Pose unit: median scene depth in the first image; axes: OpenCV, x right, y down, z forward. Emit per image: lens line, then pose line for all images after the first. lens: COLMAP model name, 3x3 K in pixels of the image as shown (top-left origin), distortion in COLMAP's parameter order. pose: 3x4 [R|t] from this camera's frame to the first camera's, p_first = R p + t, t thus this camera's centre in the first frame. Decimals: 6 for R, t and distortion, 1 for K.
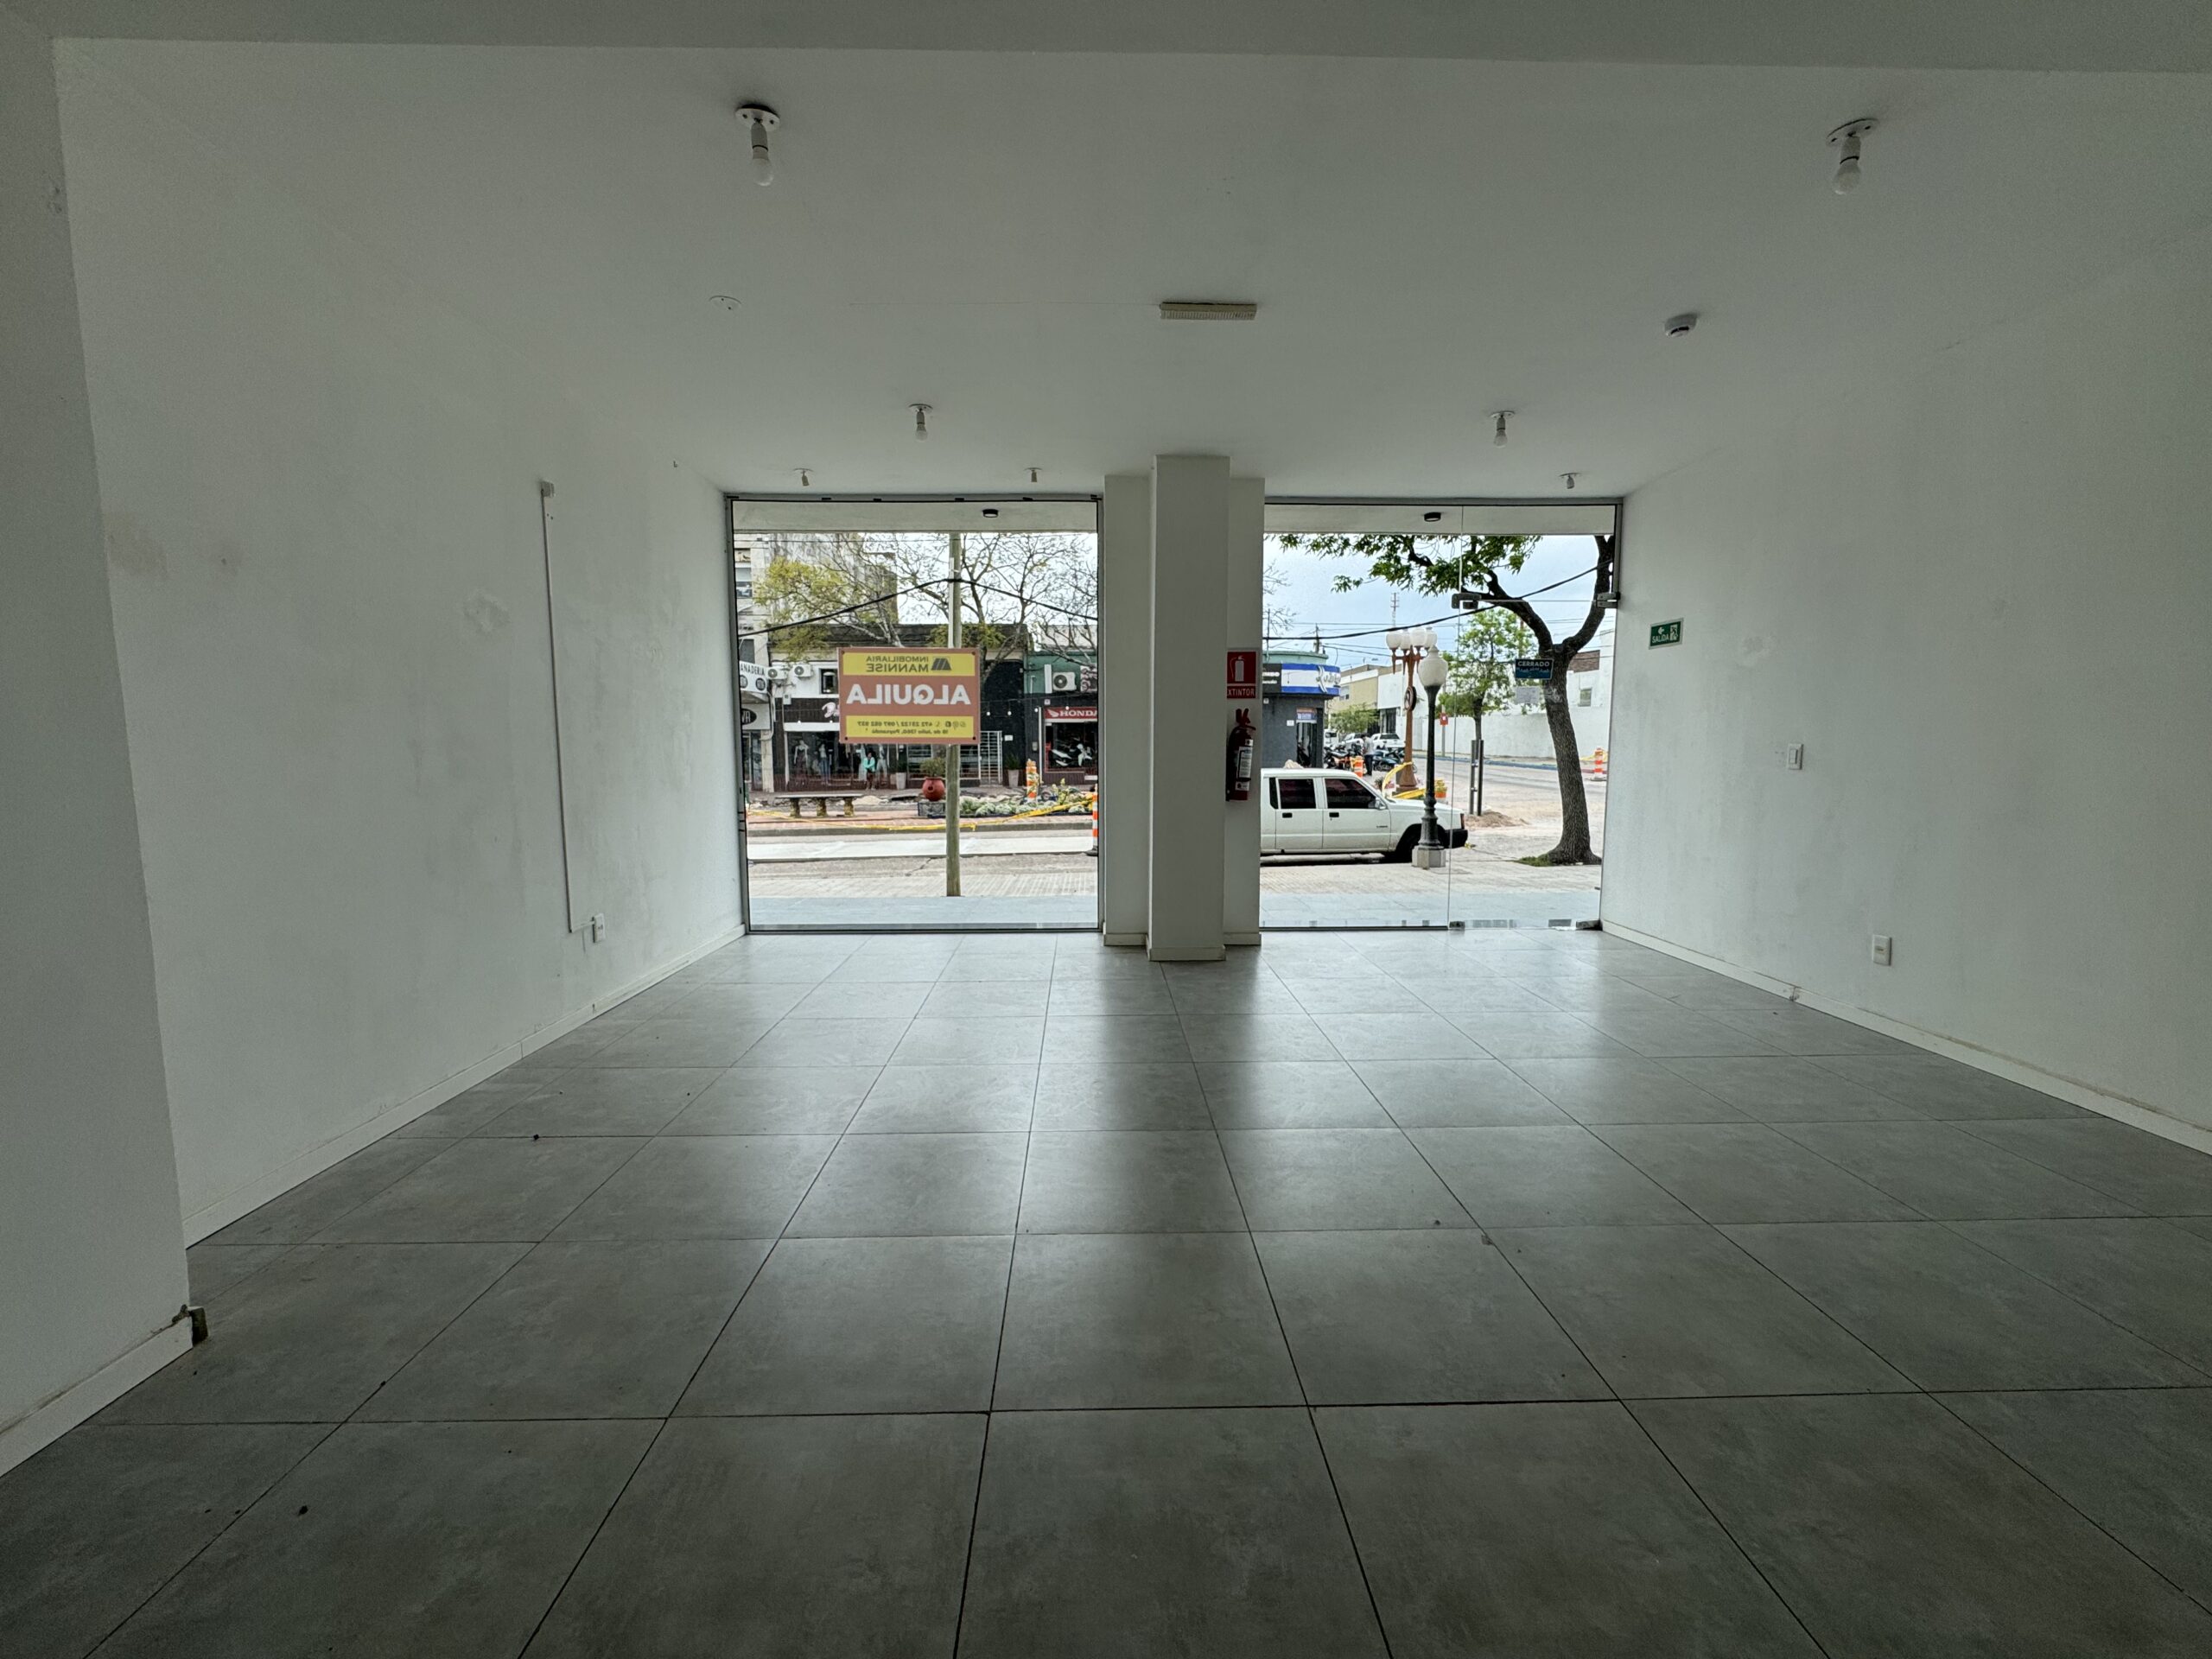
lens RADIAL K [[886.7, 0, 1105.6], [0, 886.7, 833.6], [0, 0, 1]] dist [-0.002658, 0.000432]
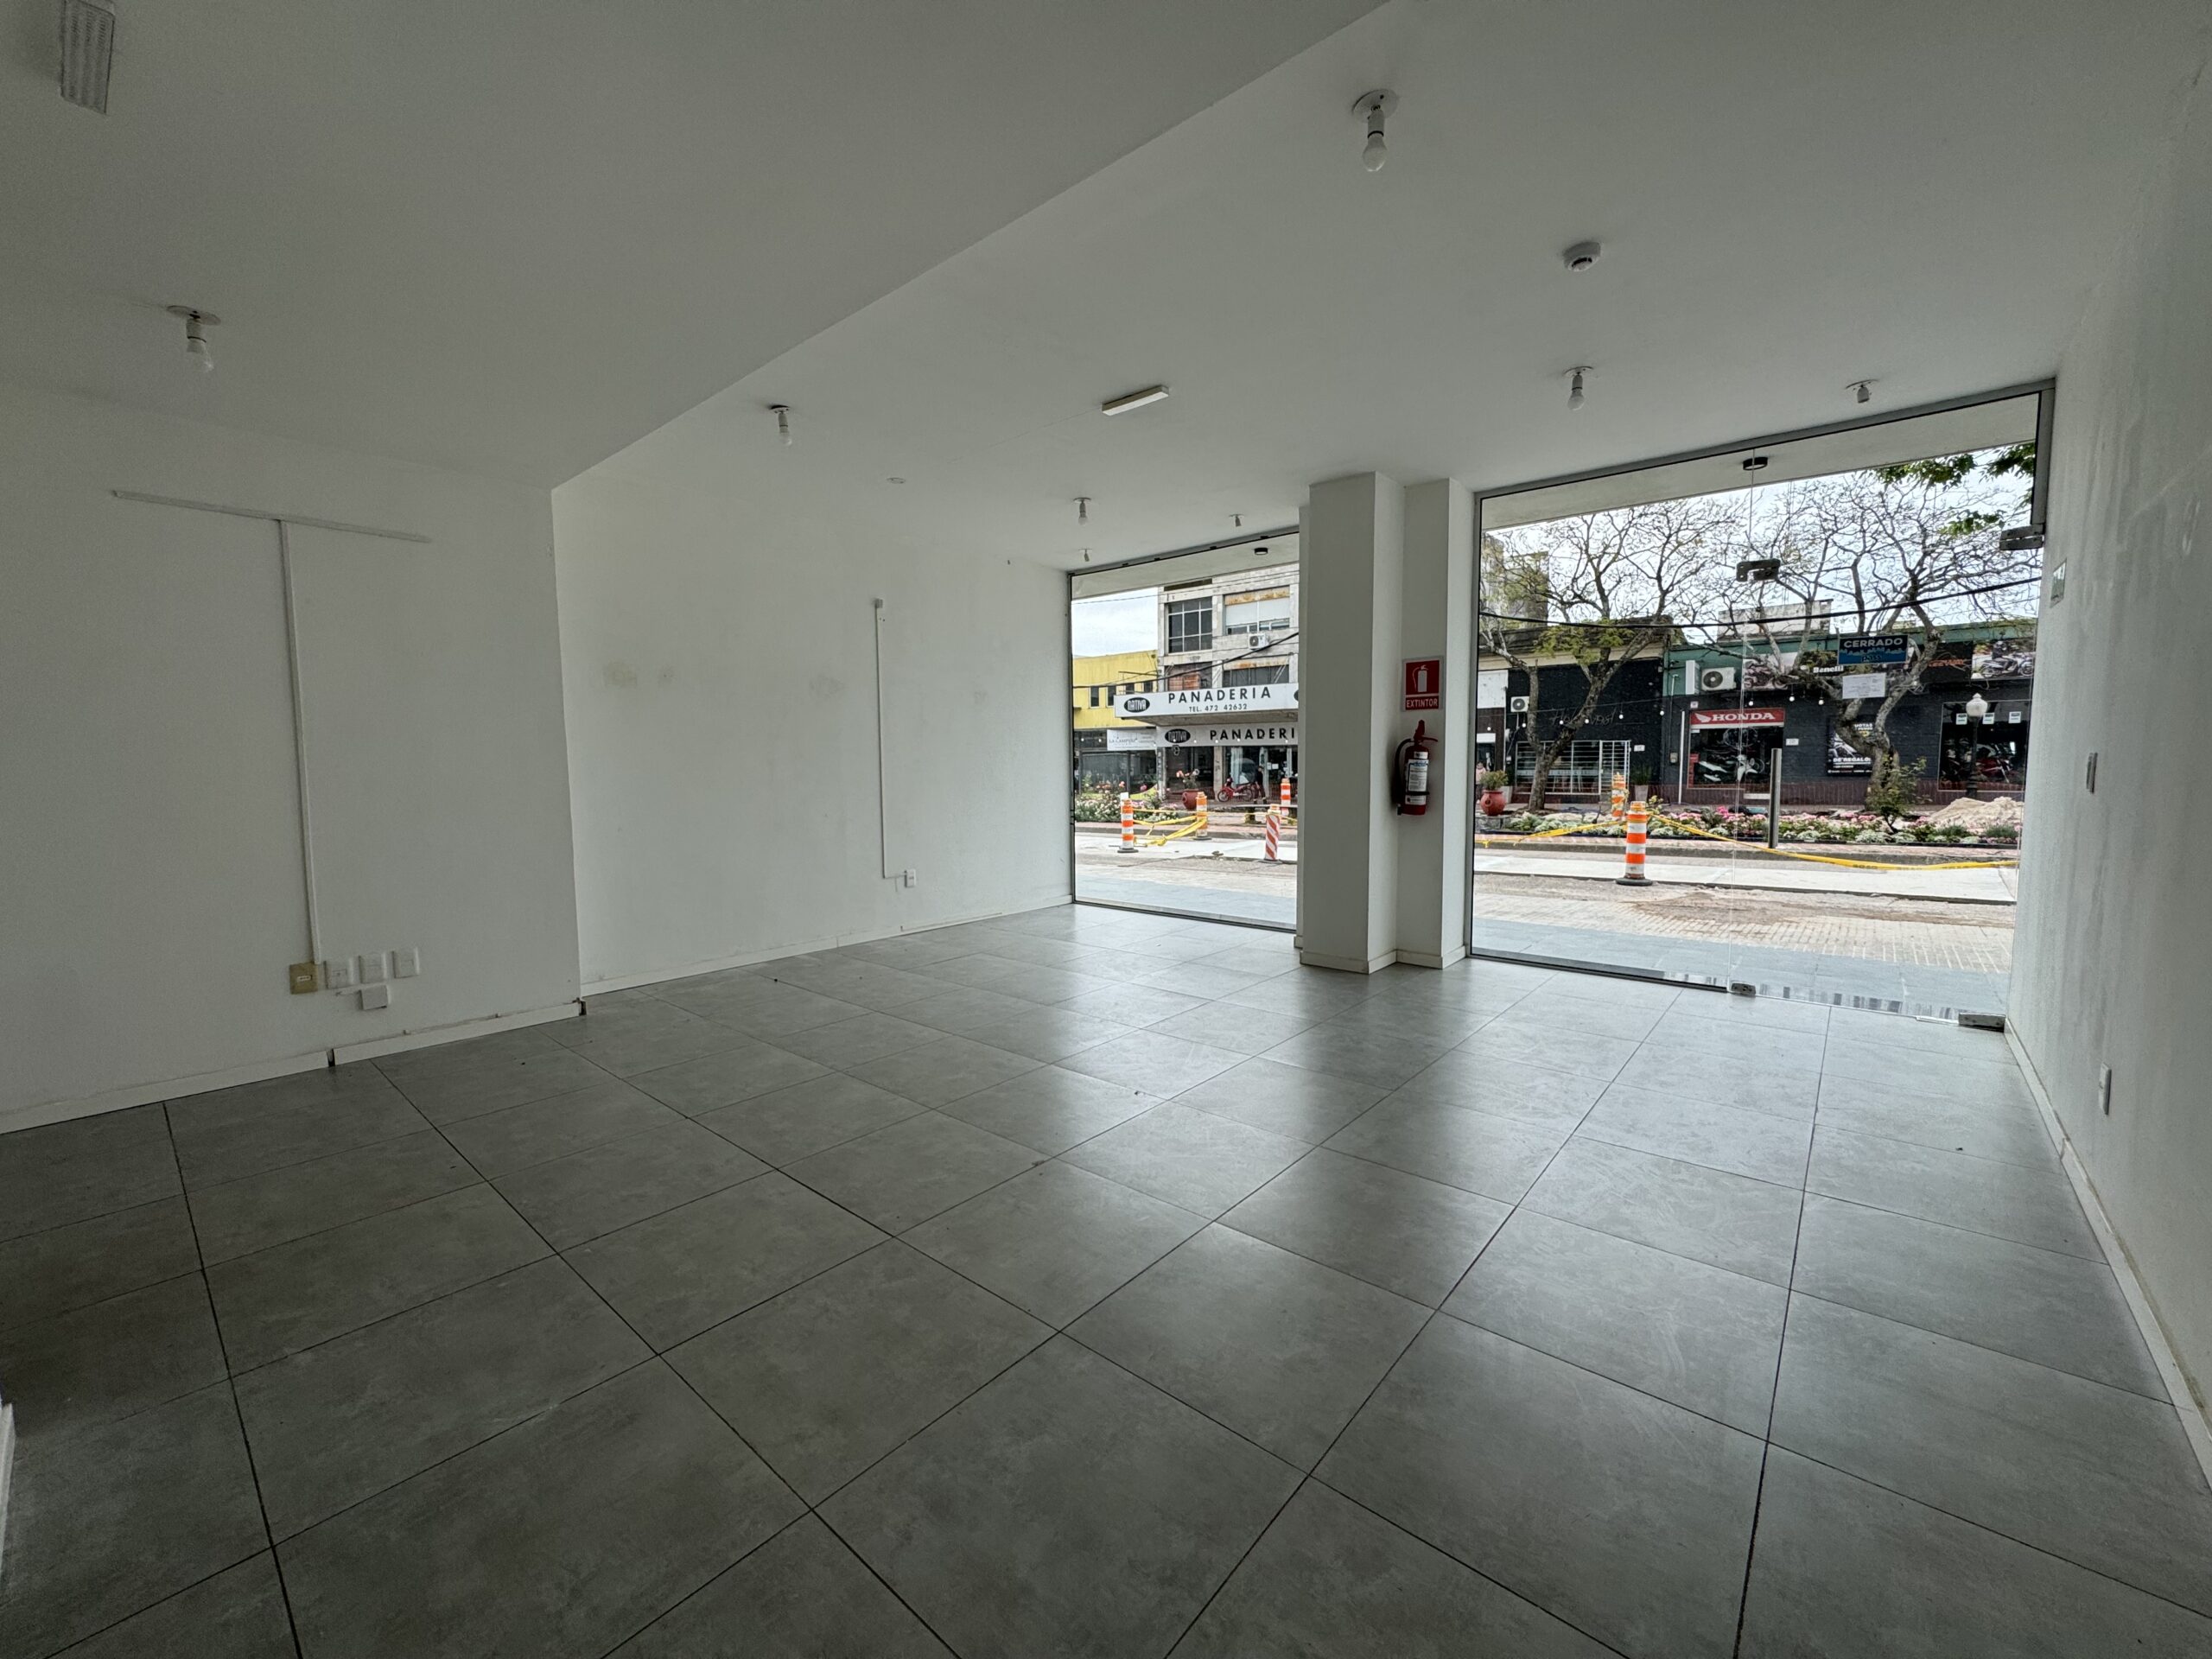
lens RADIAL K [[886.7, 0, 1107.3], [0, 886.7, 833.2], [0, 0, 1]] dist [-0.002658, 0.000432]
pose [[0.740999, 0.052115, -0.669481, 0.495417], [-0.061557, 0.998058, 0.009560, -0.005304], [0.668679, 0.034128, 0.742768, 0.052057]]
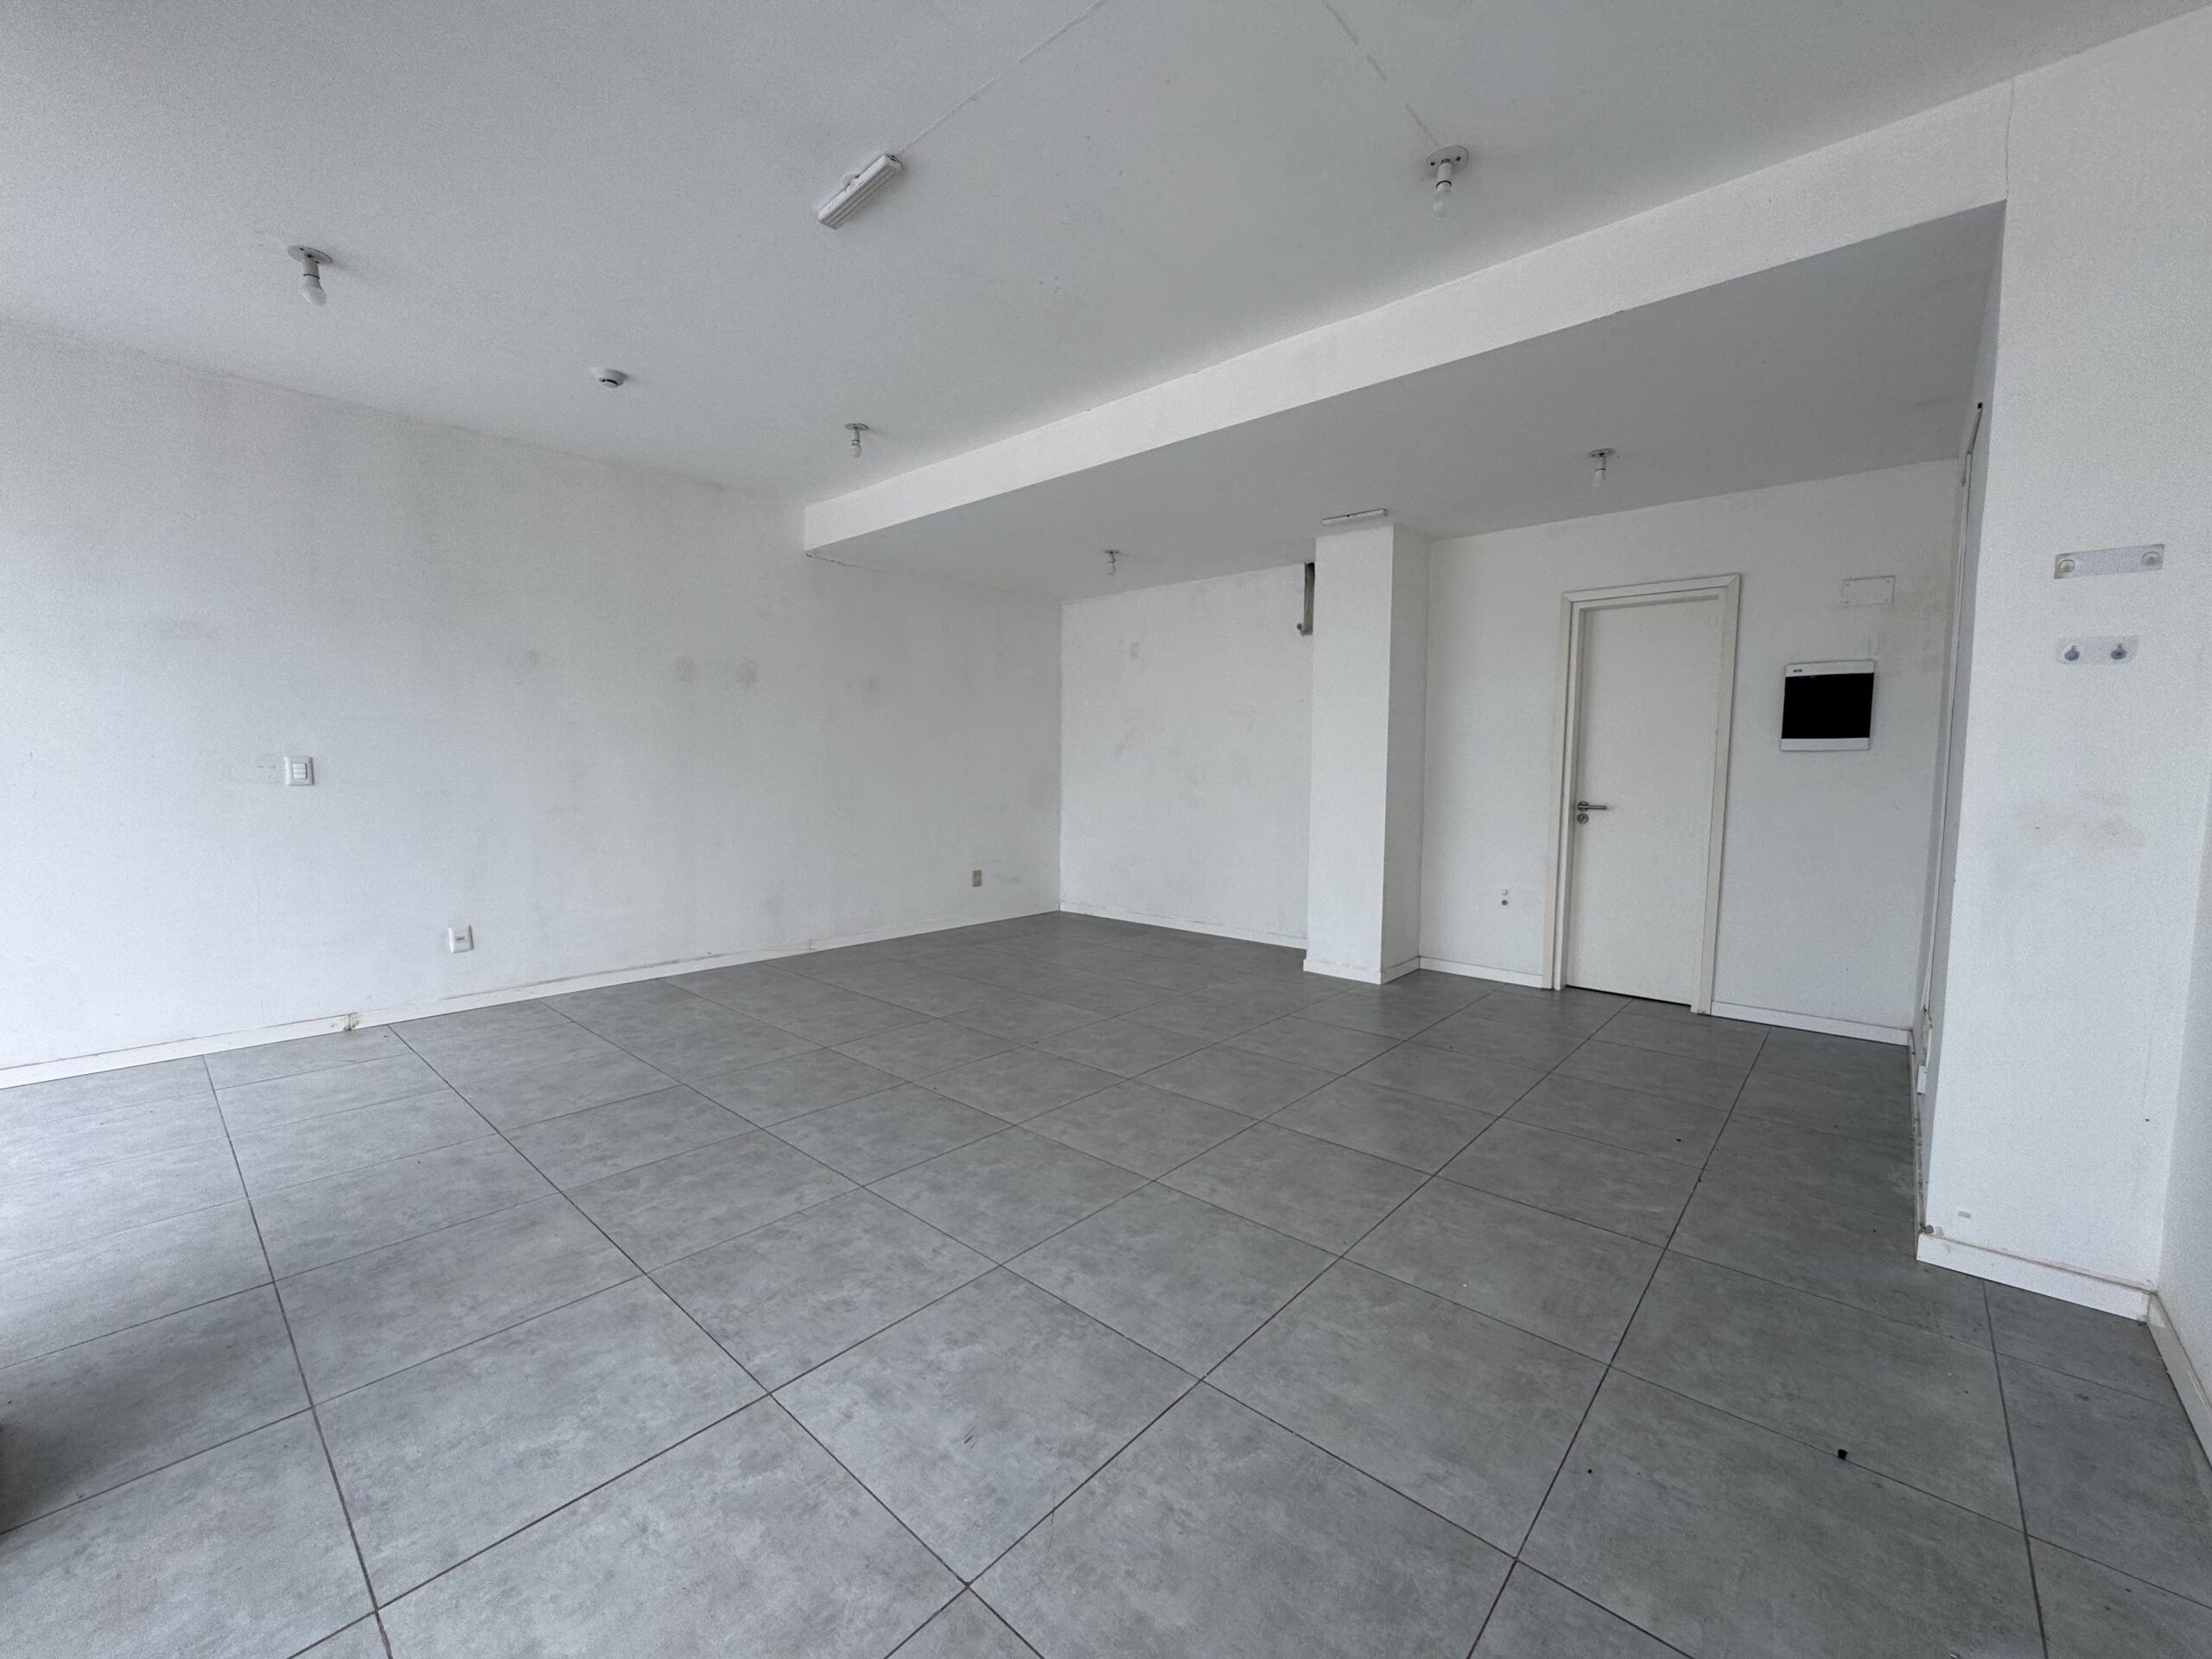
lens RADIAL K [[886.7, 0, 1101.2], [0, 886.7, 829.2], [0, 0, 1]] dist [-0.002658, 0.000432]
pose [[-0.730794, -0.051618, 0.680644, -0.318007], [0.064371, 0.987482, 0.144002, -0.077011], [-0.679556, 0.149050, -0.718323, 0.800994]]
